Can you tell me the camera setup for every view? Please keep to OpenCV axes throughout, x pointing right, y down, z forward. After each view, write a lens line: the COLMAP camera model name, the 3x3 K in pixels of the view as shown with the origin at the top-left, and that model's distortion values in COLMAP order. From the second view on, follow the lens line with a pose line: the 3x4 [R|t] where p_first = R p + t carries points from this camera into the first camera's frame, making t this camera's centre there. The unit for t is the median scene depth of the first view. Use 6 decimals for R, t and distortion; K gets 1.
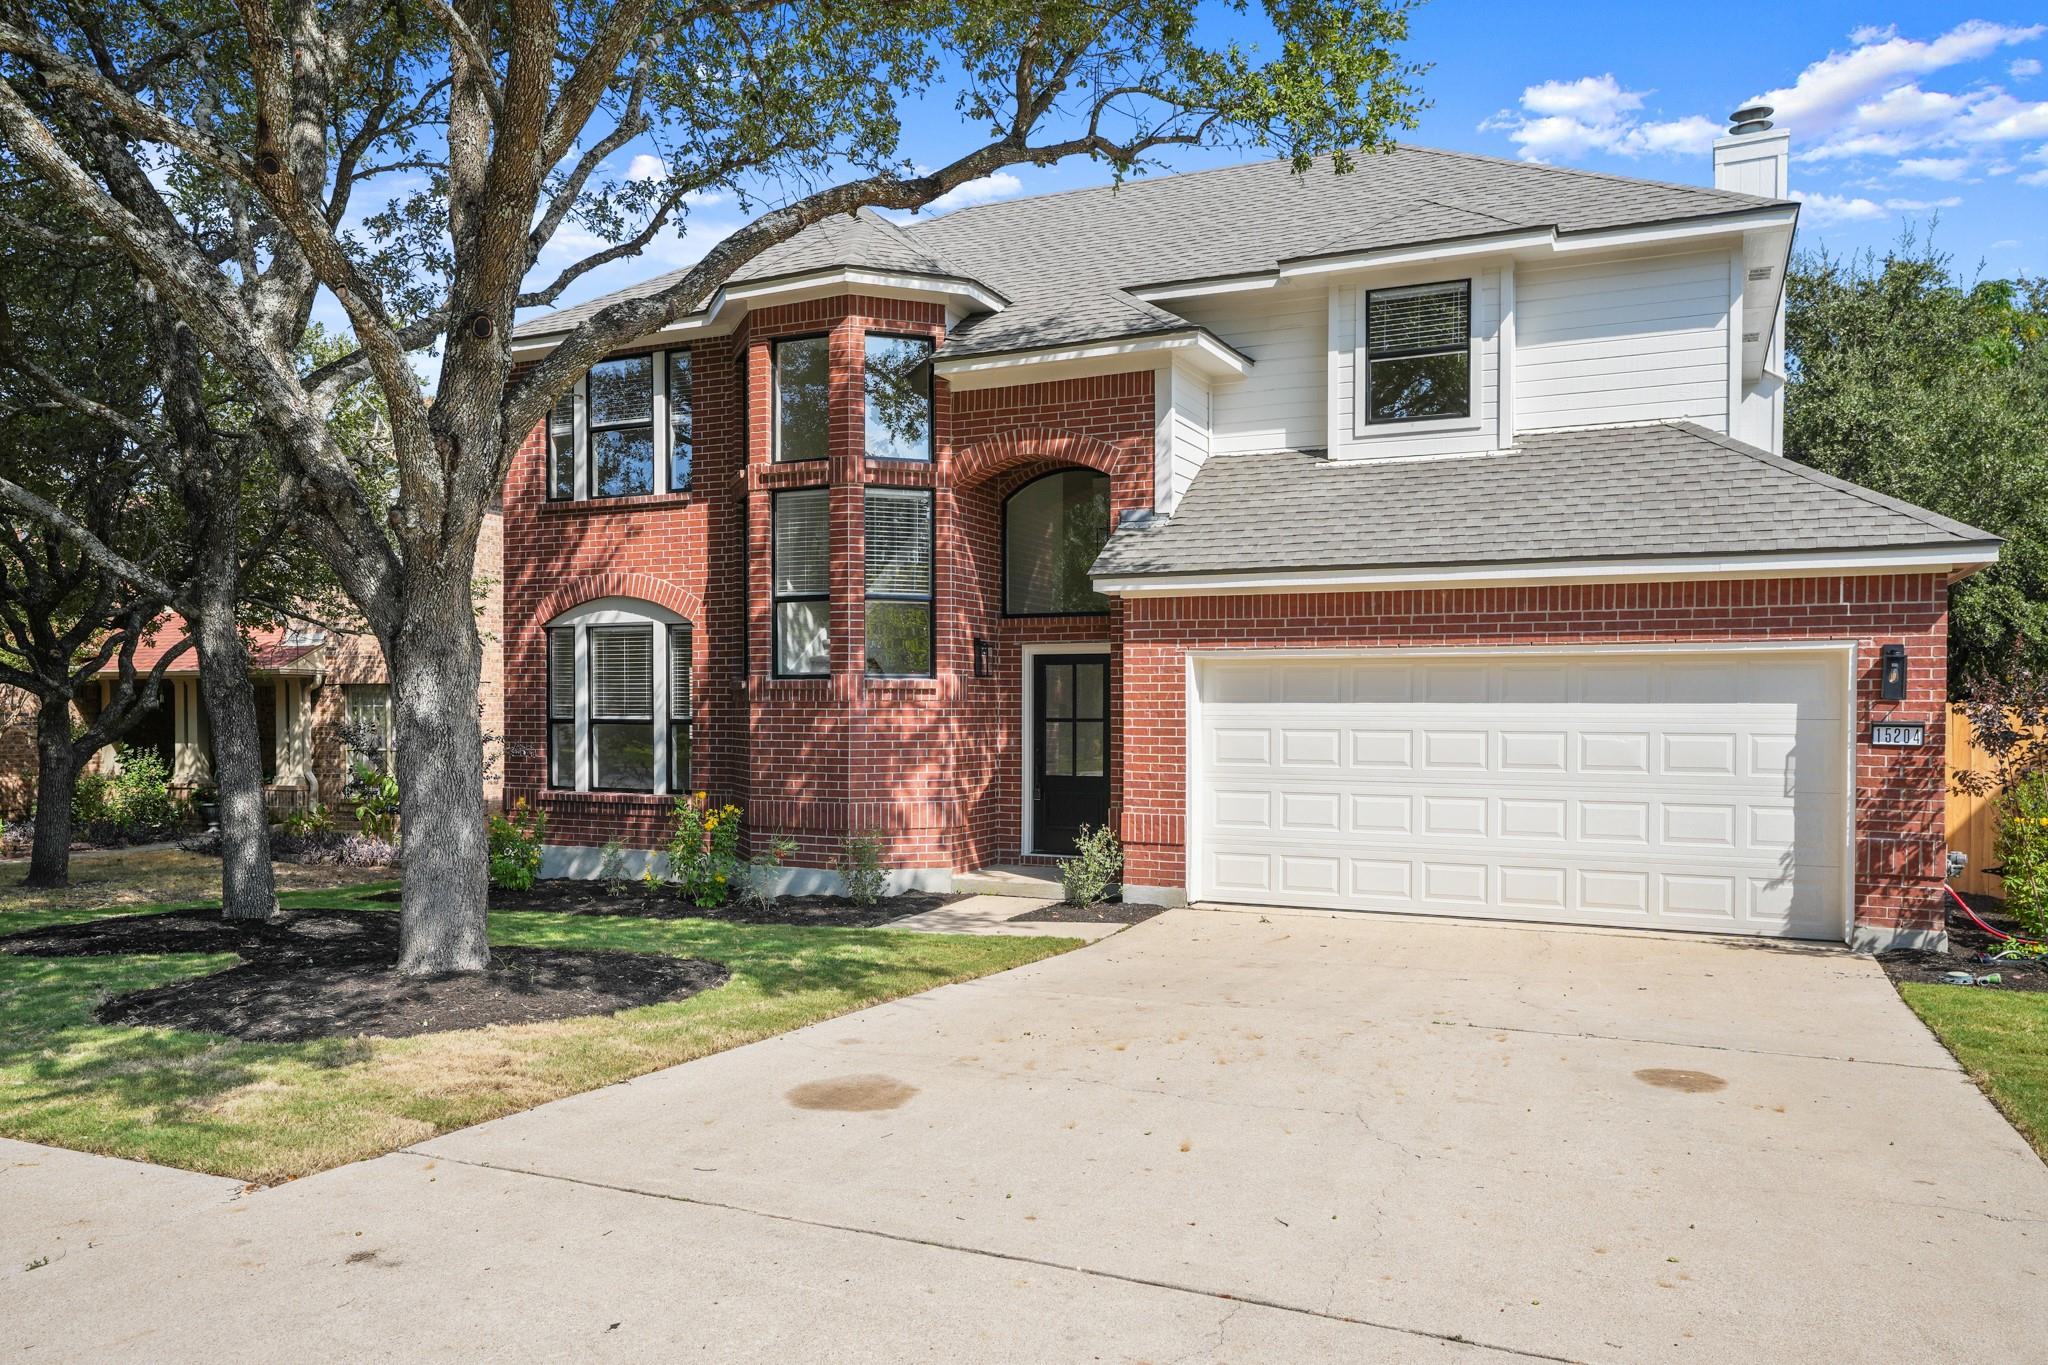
lens RADIAL K [[1455.9, 0, 1016.8], [0, 1455.9, 719.0], [0, 0, 1]] dist [0.008496, -0.007832]
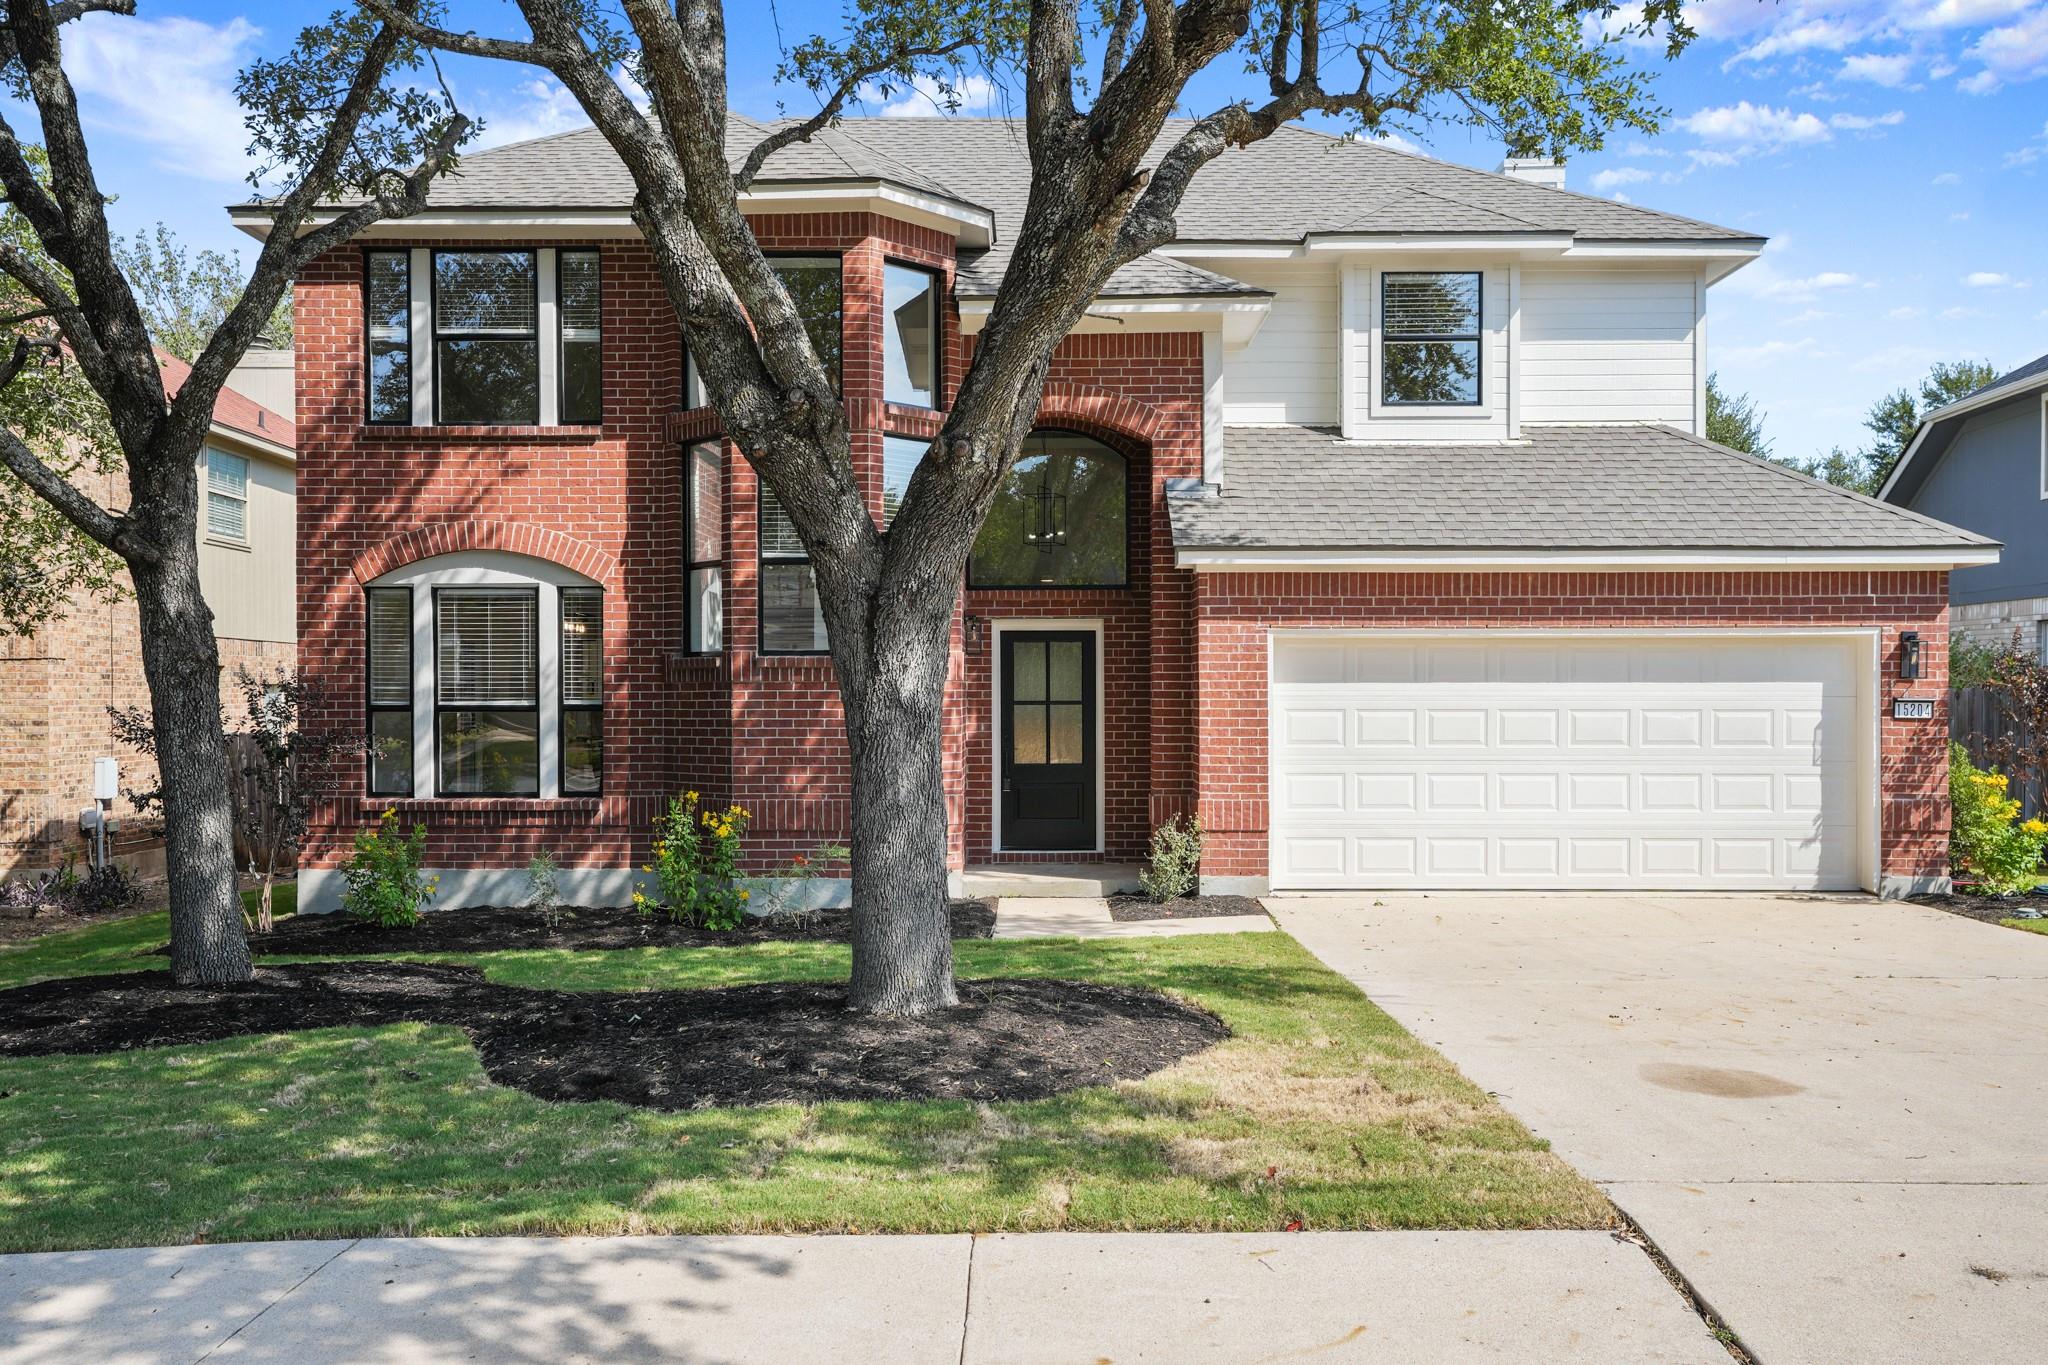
lens RADIAL K [[1597.6, 0, 1032.4], [0, 1597.6, 688.1], [0, 0, 1]] dist [0.028167, -0.017326]
pose [[0.909394, -0.001316, 0.415934, -0.438232], [0.006491, 0.999918, -0.011027, 0.002881], [-0.415886, 0.012727, 0.909328, 0.100776]]
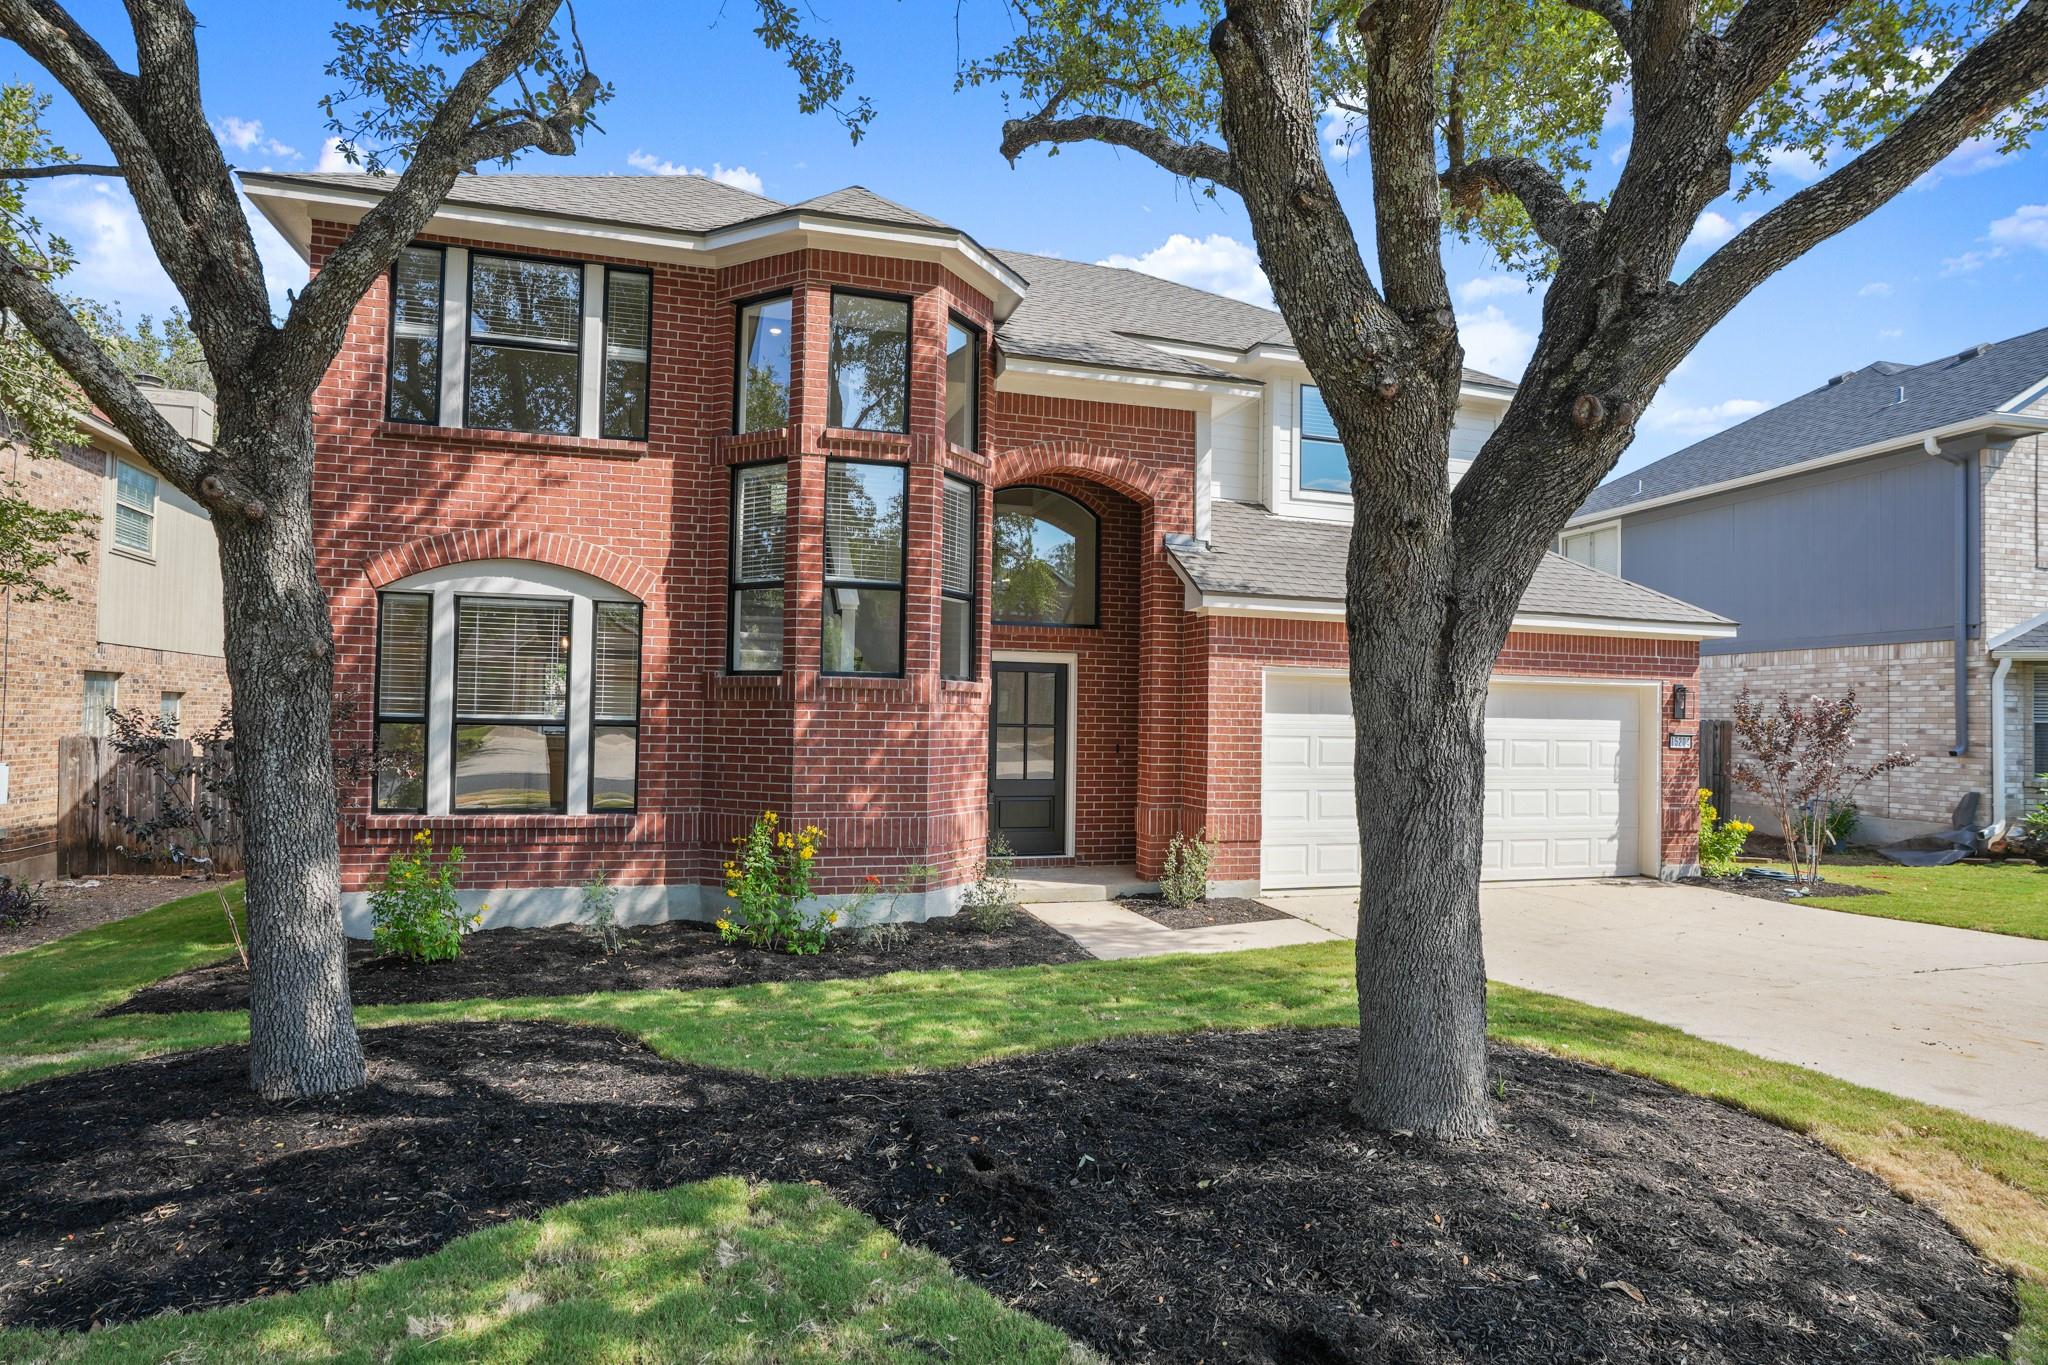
lens RADIAL K [[1067.3, 0, 1034.1], [0, 1067.3, 686.8], [0, 0, 1]] dist [-0.041018, 0.015216]
pose [[0.744238, 0.031485, 0.667172, -0.528731], [-0.011183, 0.999336, -0.034686, -0.000652], [-0.667820, 0.018354, 0.744096, 0.480938]]
